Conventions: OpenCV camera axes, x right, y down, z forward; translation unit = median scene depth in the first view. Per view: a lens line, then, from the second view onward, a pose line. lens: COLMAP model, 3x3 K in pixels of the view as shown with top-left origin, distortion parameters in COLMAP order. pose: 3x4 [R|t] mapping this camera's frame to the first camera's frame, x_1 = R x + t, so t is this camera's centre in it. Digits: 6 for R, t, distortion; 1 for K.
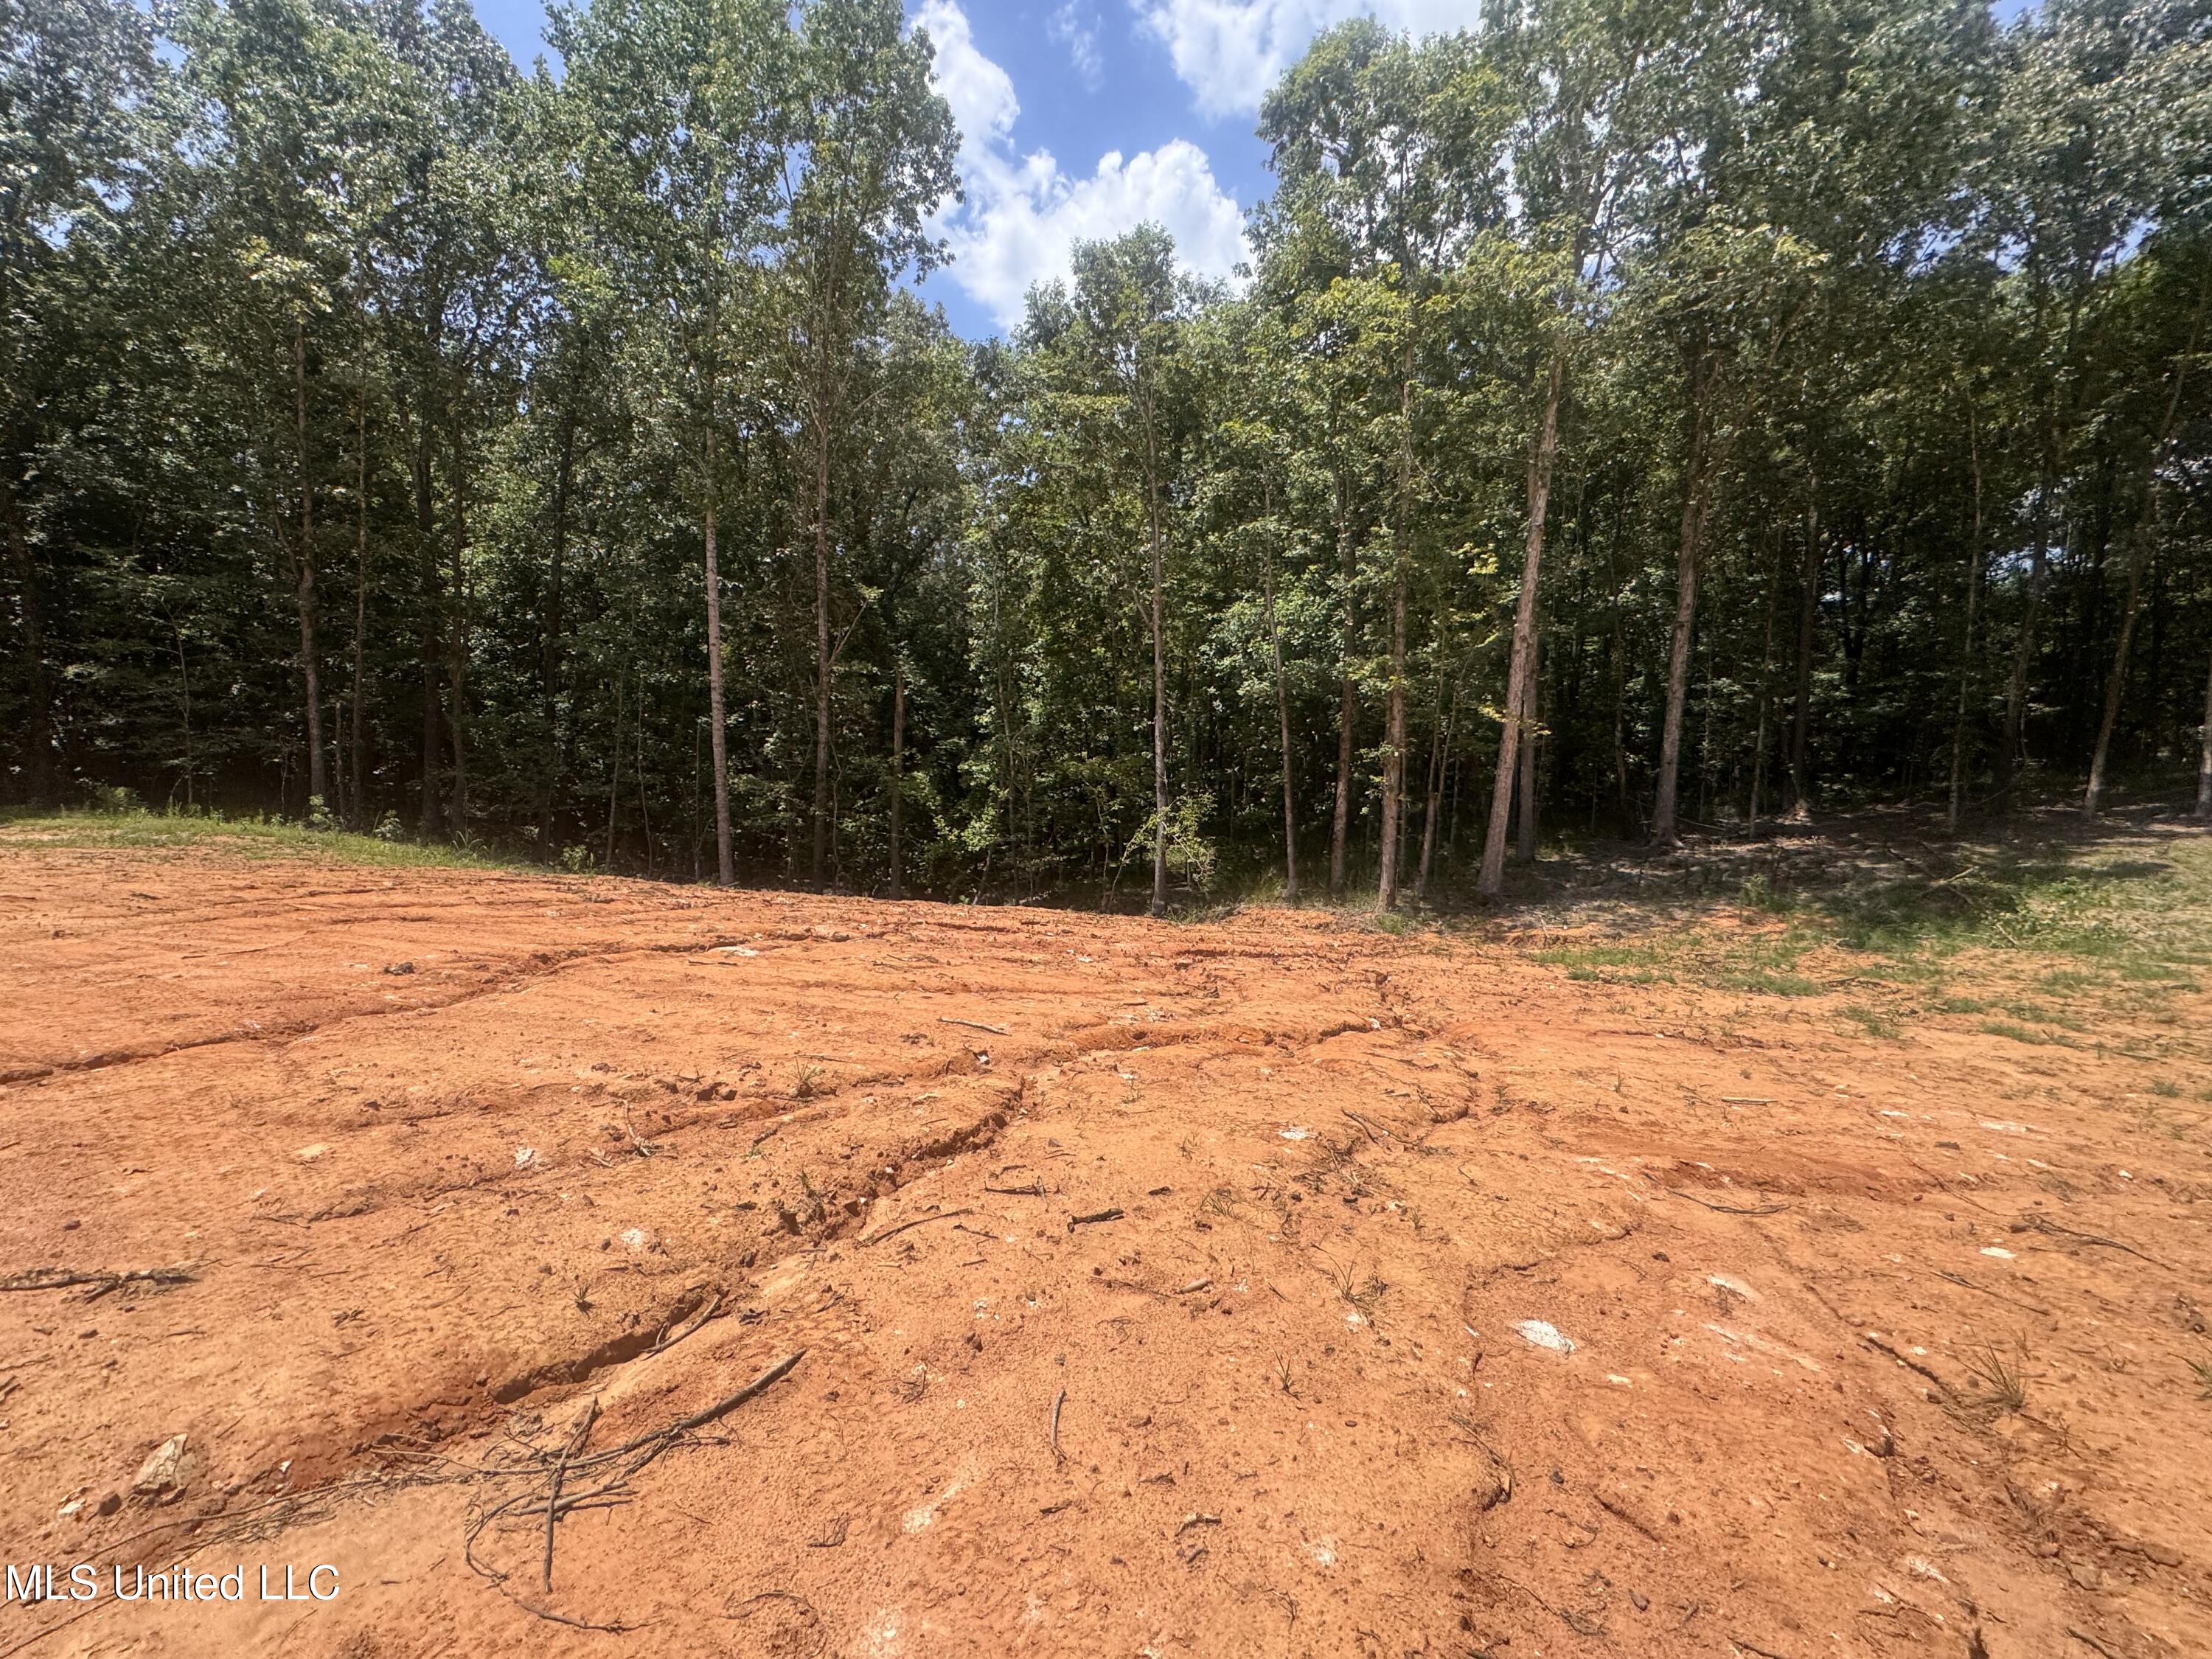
lens RADIAL K [[876.6, 0, 1094.1], [0, 876.6, 825.3], [0, 0, 1]] dist [-0.007422, 0.001013]
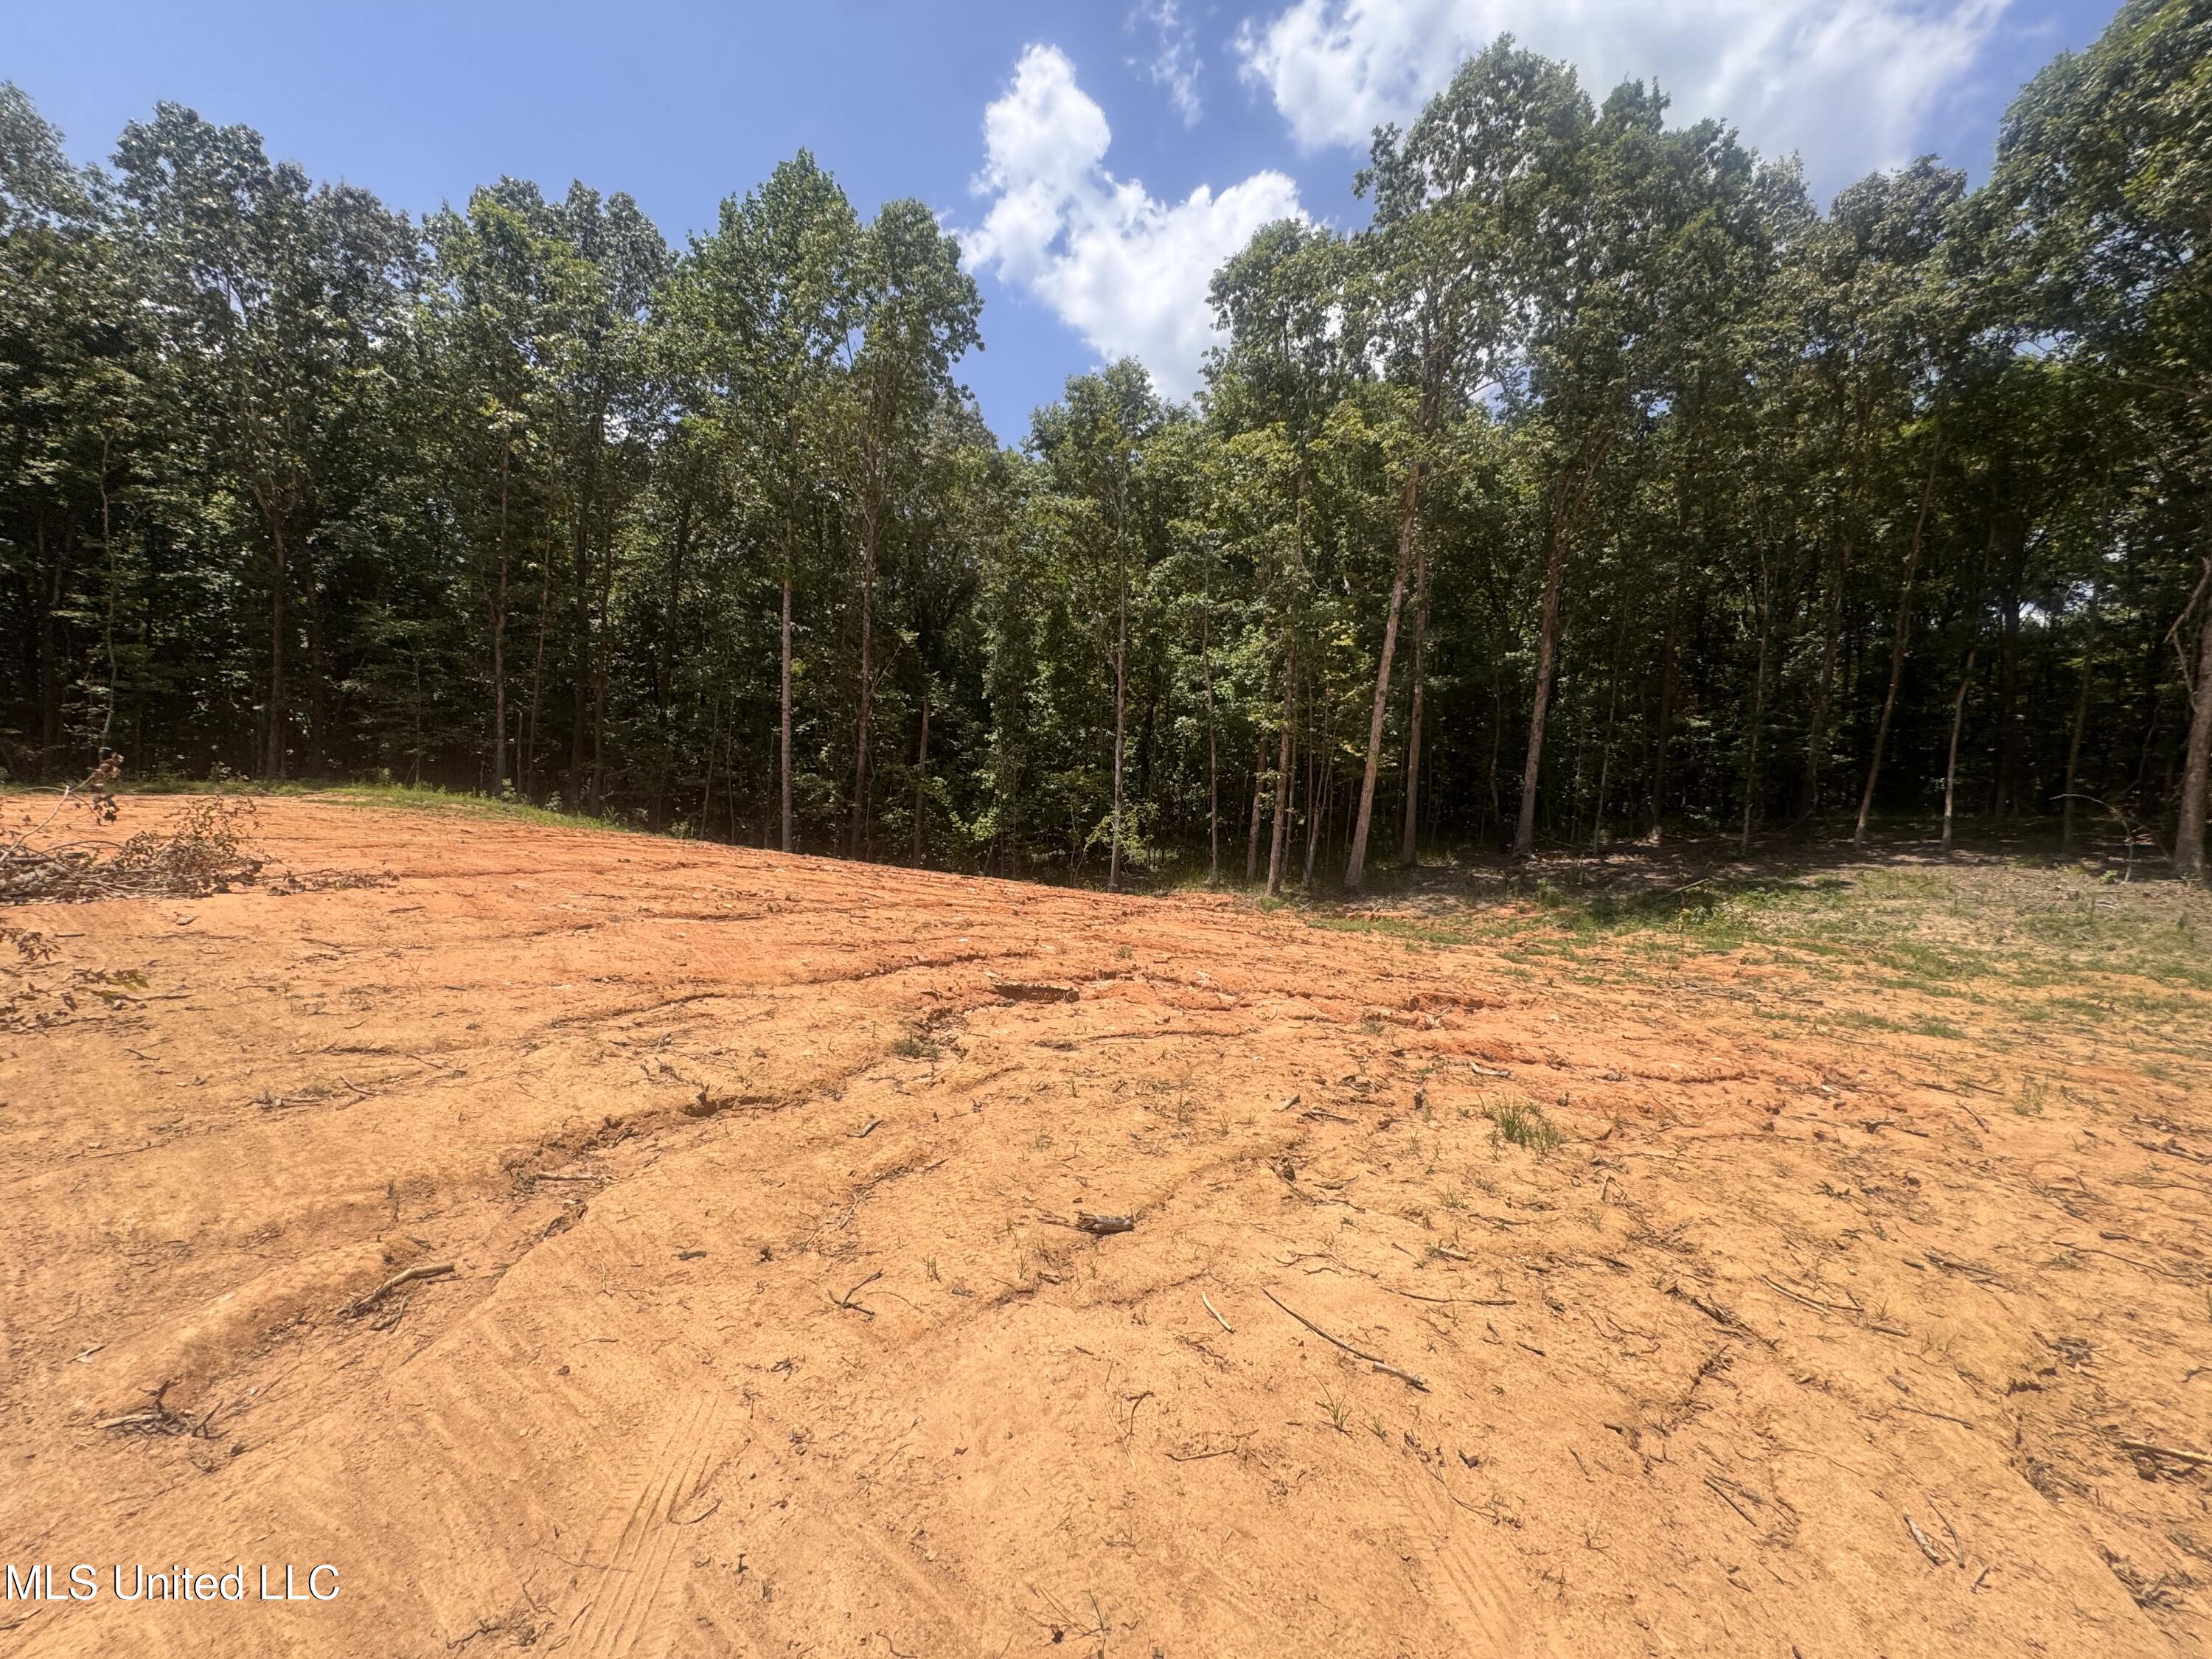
lens RADIAL K [[876.6, 0, 1107.6], [0, 876.6, 814.3], [0, 0, 1]] dist [-0.007422, 0.001013]
pose [[0.996800, 0.038859, -0.069851, 0.157244], [-0.040387, 0.998972, -0.020599, 0.011664], [0.068979, 0.023354, 0.997345, -0.294990]]
